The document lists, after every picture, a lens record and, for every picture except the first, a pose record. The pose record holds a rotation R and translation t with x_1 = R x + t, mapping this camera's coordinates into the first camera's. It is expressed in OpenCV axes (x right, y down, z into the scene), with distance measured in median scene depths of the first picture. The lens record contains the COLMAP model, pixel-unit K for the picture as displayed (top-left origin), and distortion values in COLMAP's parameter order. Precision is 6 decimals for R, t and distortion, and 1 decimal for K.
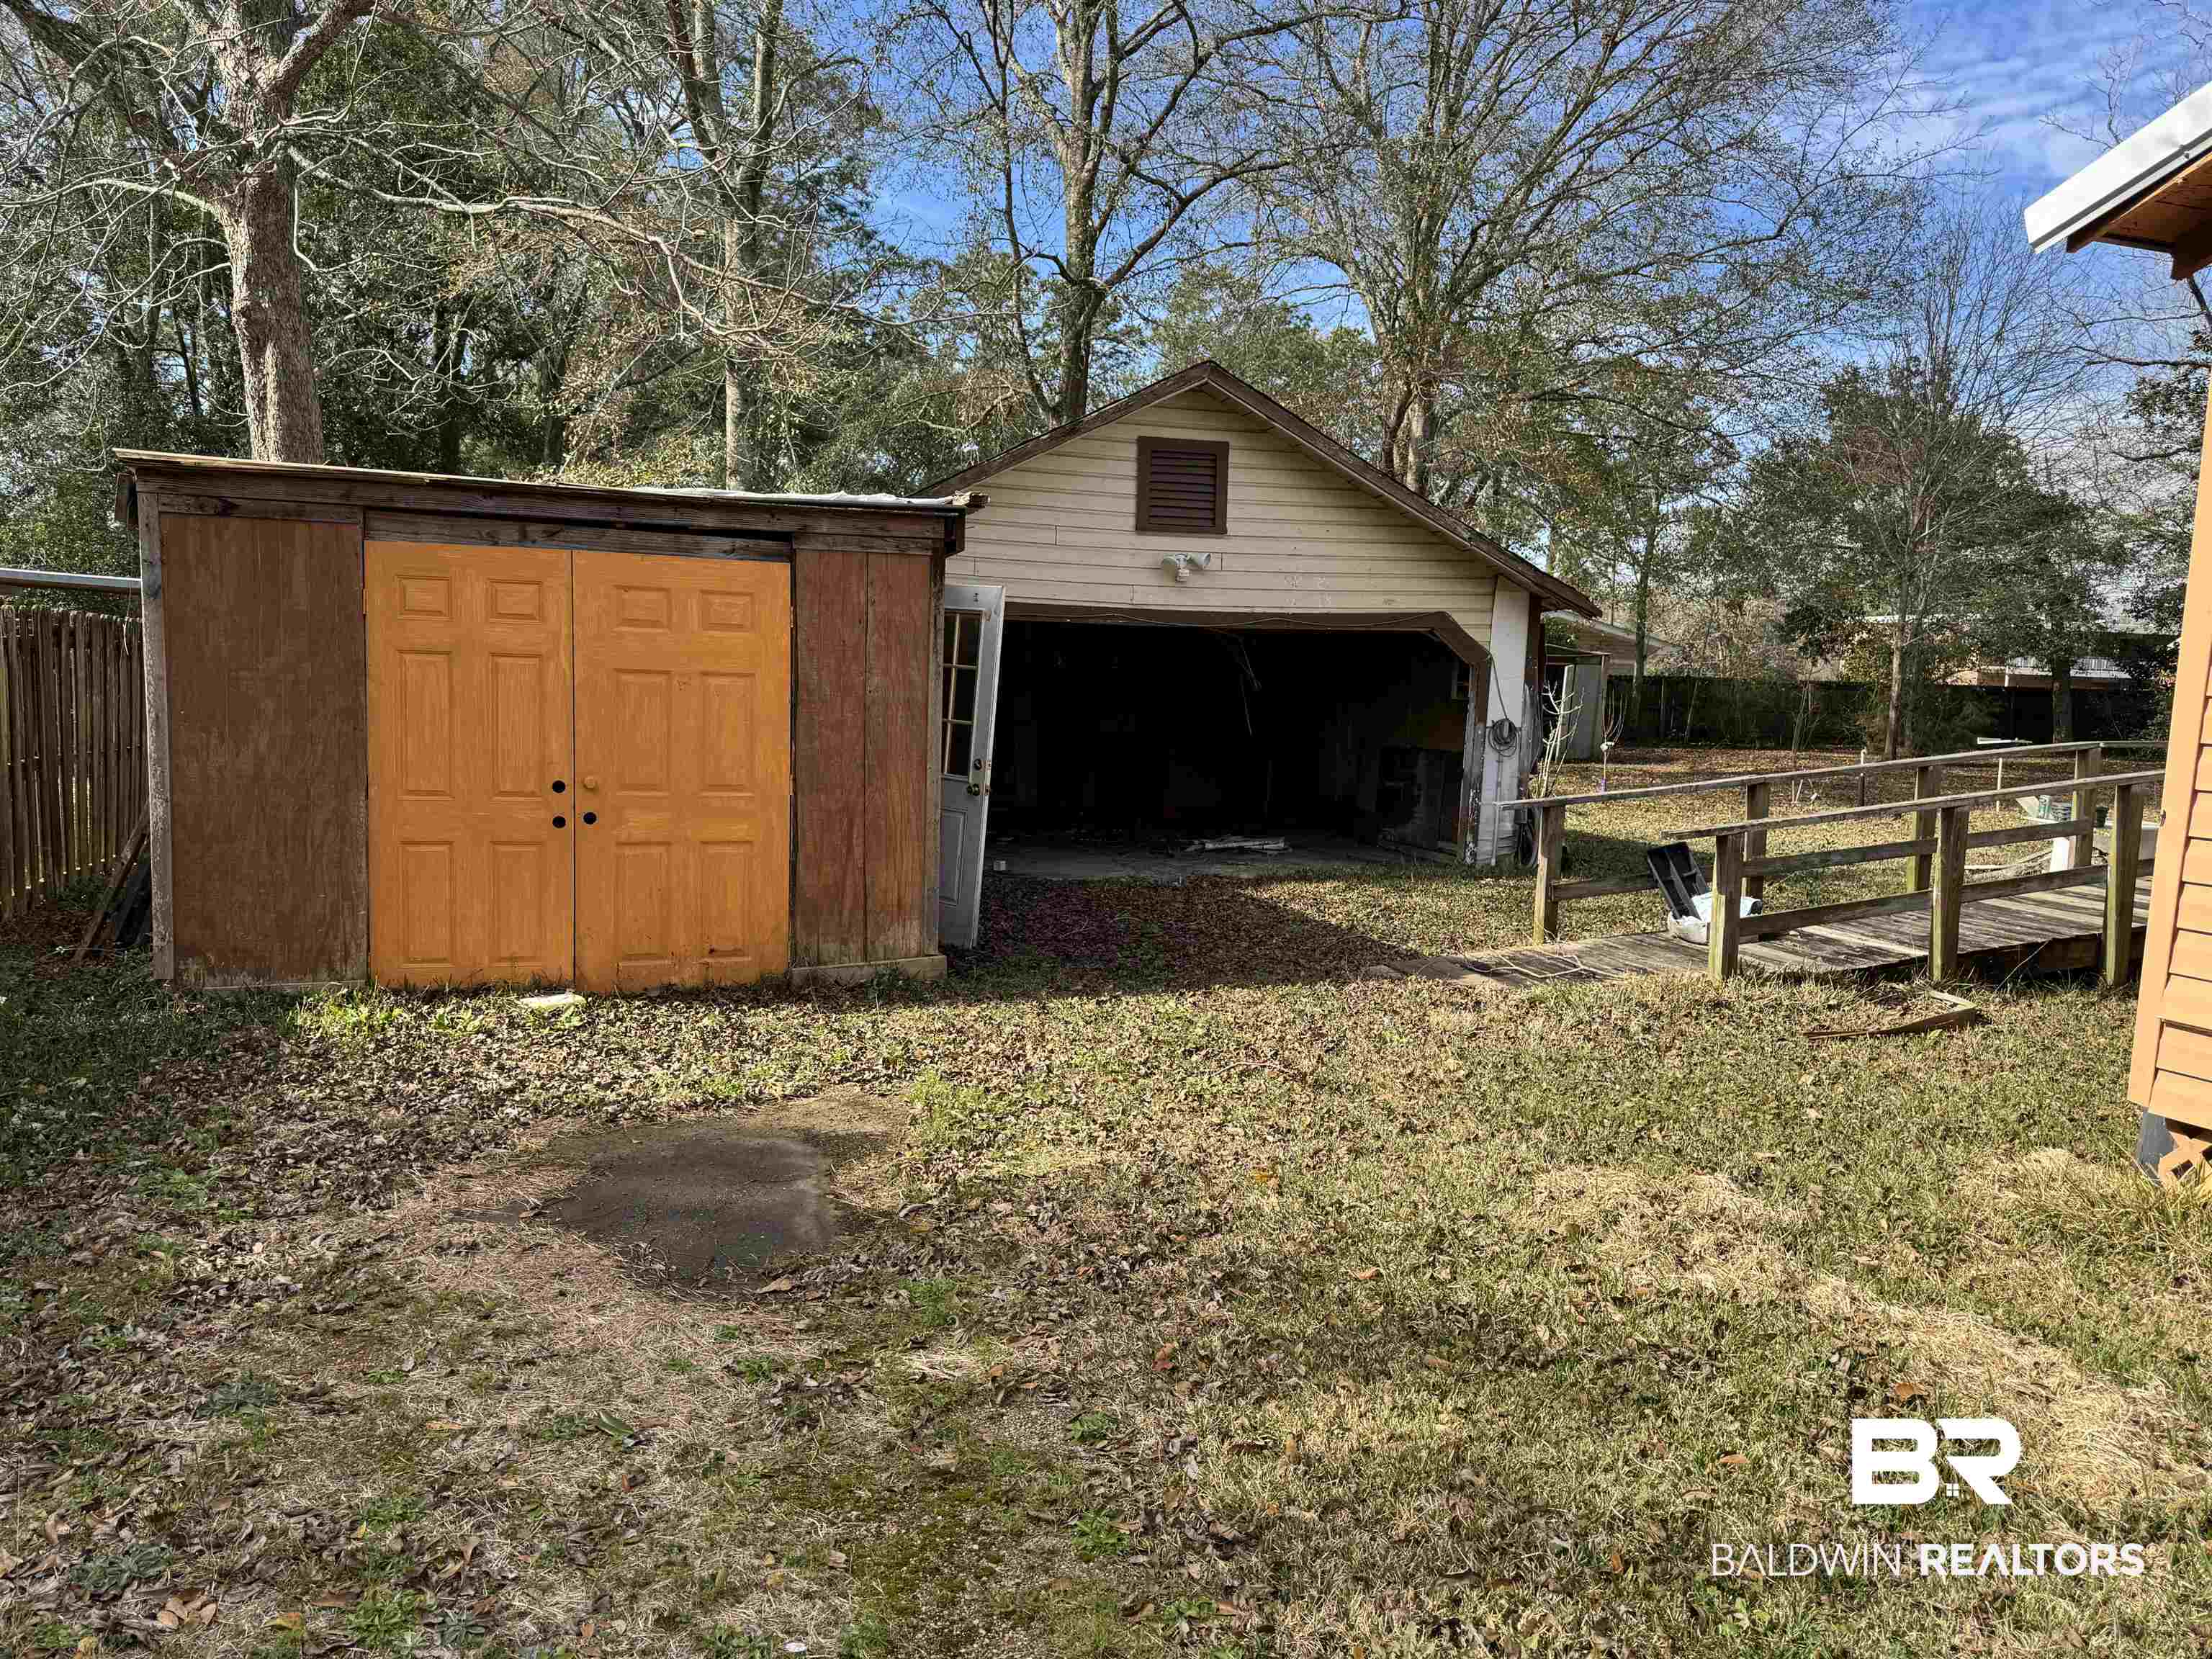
lens RADIAL K [[1553.6, 0, 1108.9], [0, 1553.6, 841.2], [0, 0, 1]] dist [0.103626, -0.126136]
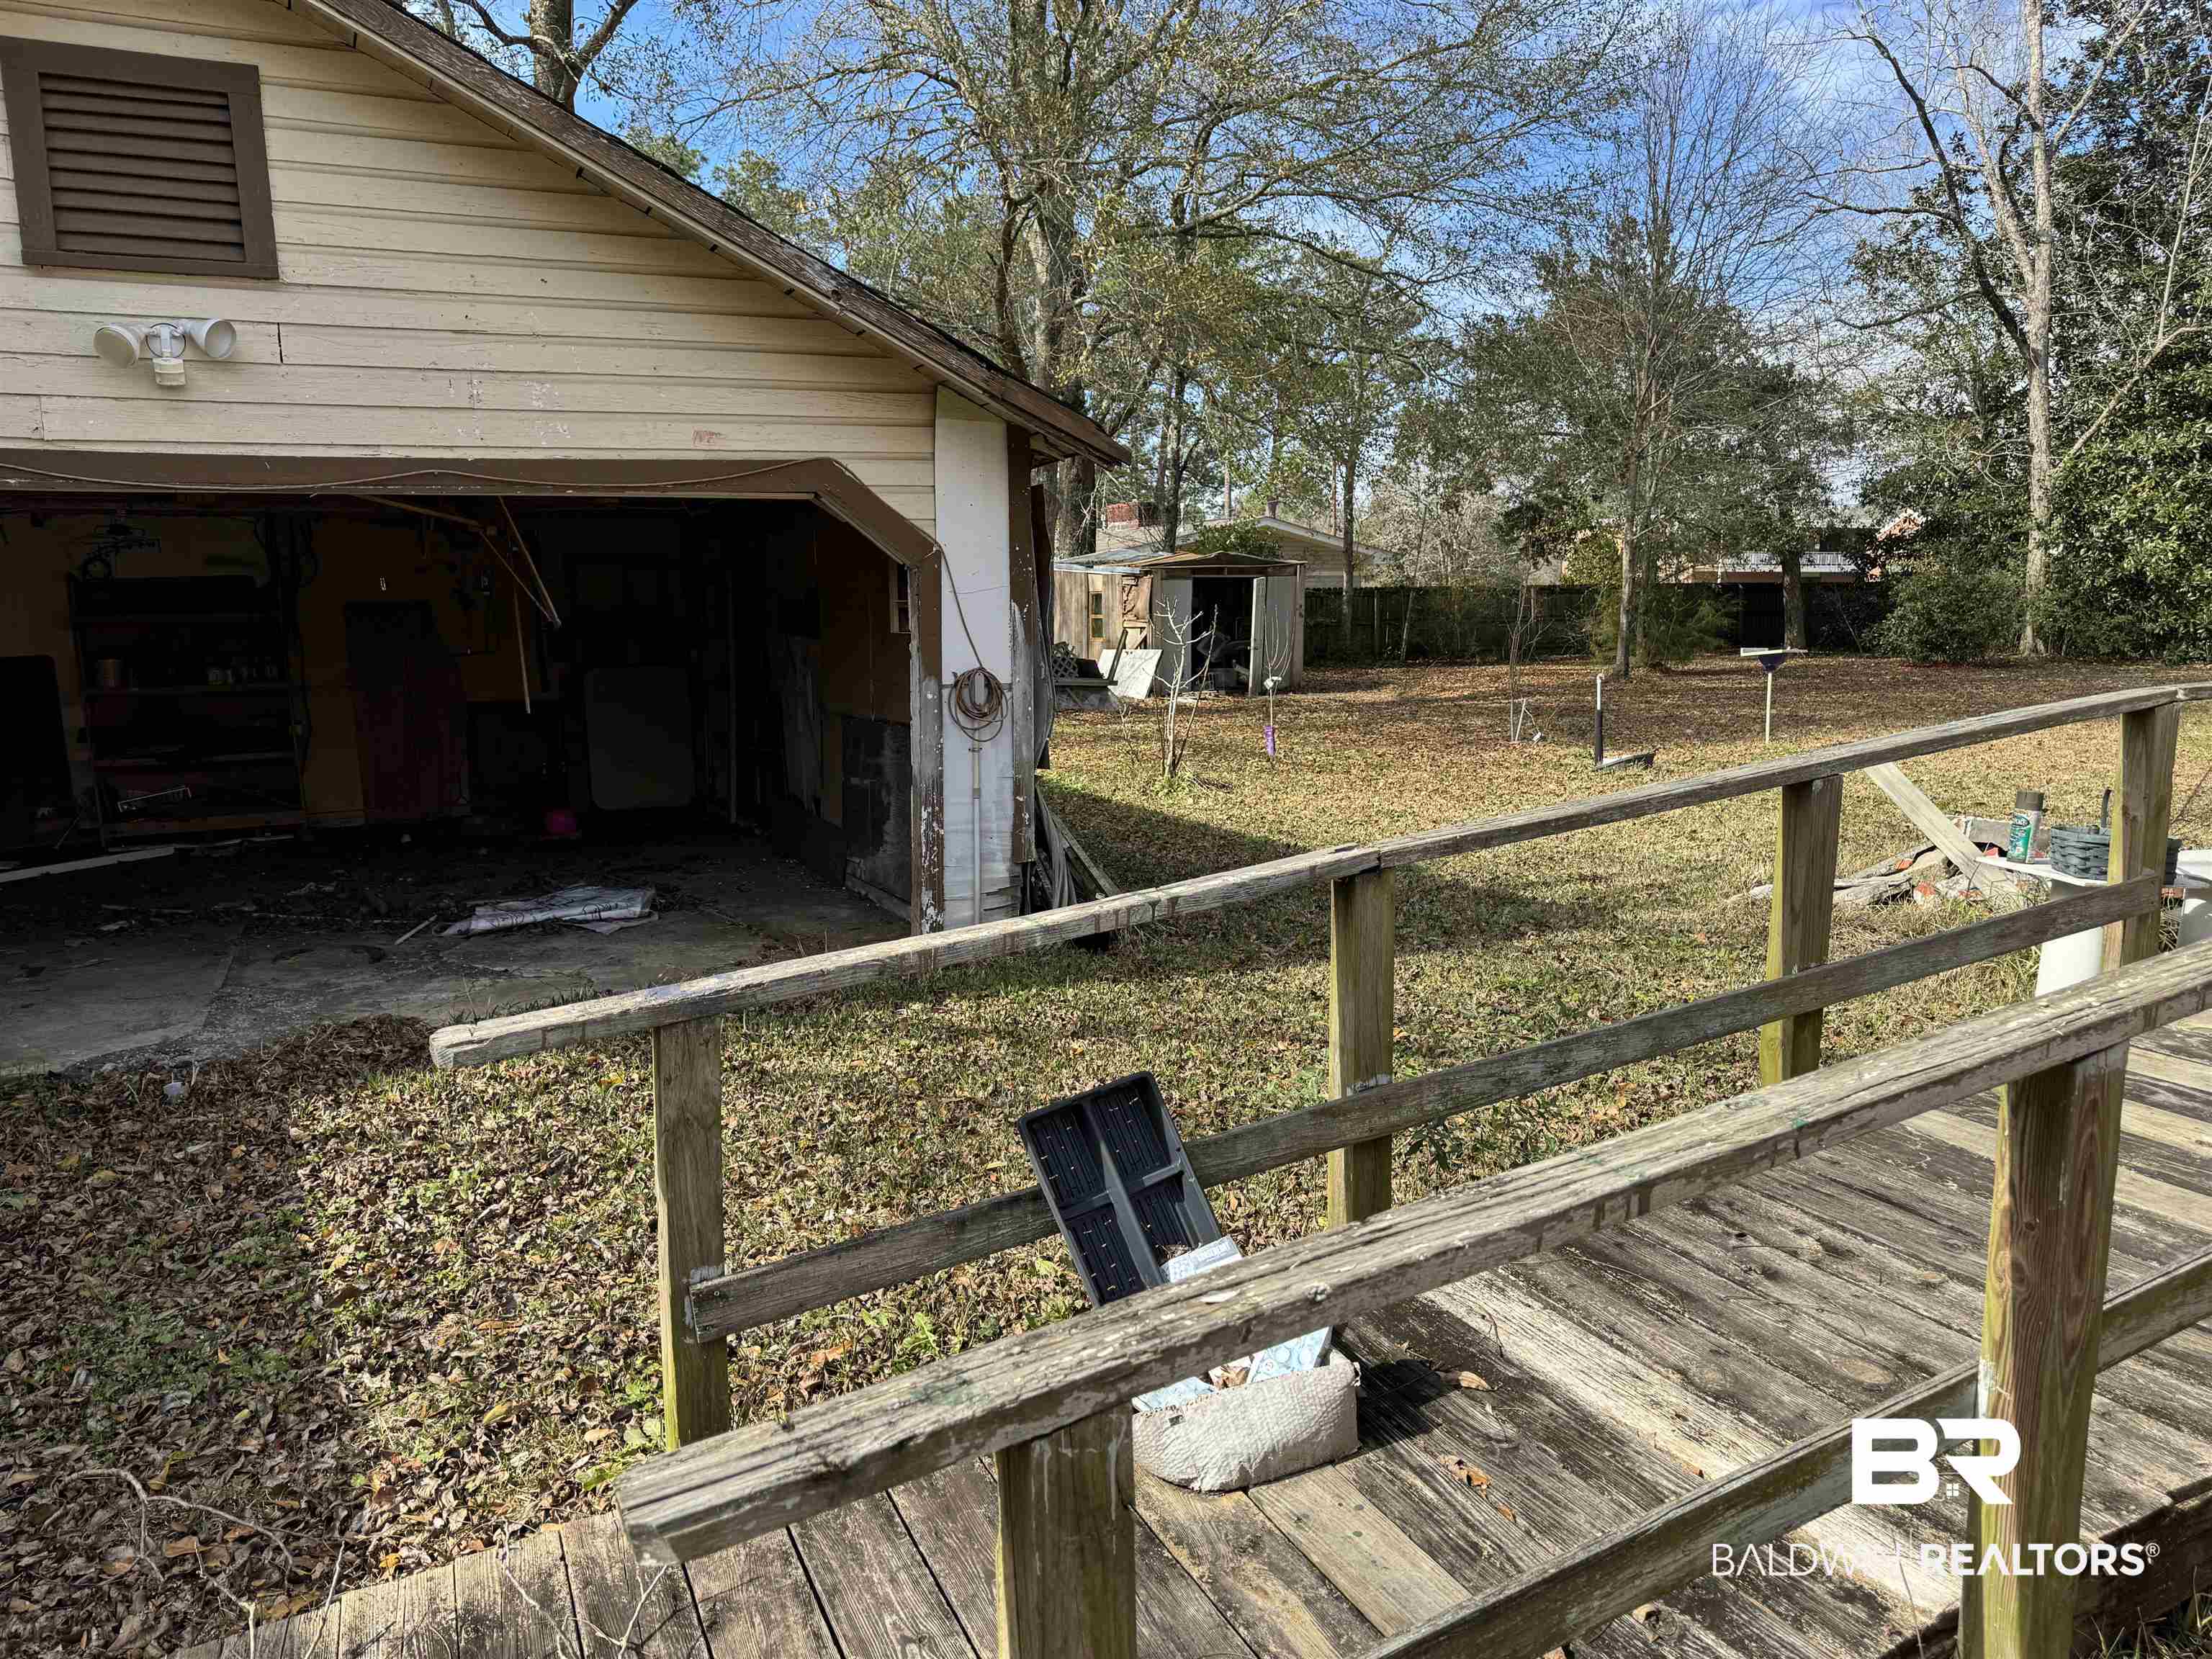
lens RADIAL K [[1553.6, 0, 1108.9], [0, 1553.6, 841.2], [0, 0, 1]] dist [0.103626, -0.126136]
pose [[0.987562, -0.058075, 0.146113, 0.095194], [0.051098, 0.997387, 0.051062, -0.019693], [-0.148697, -0.042961, 0.987949, 0.208893]]
